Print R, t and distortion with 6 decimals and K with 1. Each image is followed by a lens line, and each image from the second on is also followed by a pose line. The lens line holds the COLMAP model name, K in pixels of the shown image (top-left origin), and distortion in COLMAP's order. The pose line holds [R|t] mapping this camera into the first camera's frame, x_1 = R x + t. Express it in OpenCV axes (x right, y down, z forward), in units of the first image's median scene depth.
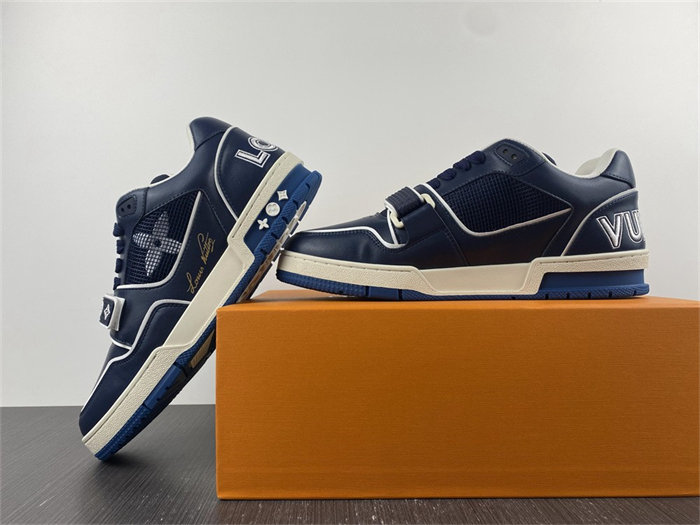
lens RADIAL K [[545.1, 0, 350.0], [0, 545.1, 262.5], [0, 0, 1]] dist [-0.024880, -0.001832]
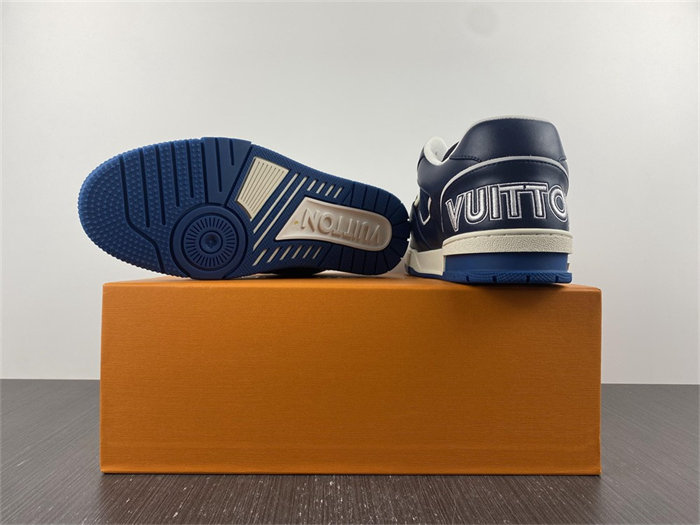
lens RADIAL K [[545.1, 0, 350.0], [0, 545.1, 262.5], [0, 0, 1]] dist [-0.024880, -0.001832]
pose [[0.999279, 0.018458, 0.033174, 0.176360], [-0.019724, 0.999074, 0.038248, -0.001519], [-0.032437, -0.038875, 0.998717, -0.004051]]
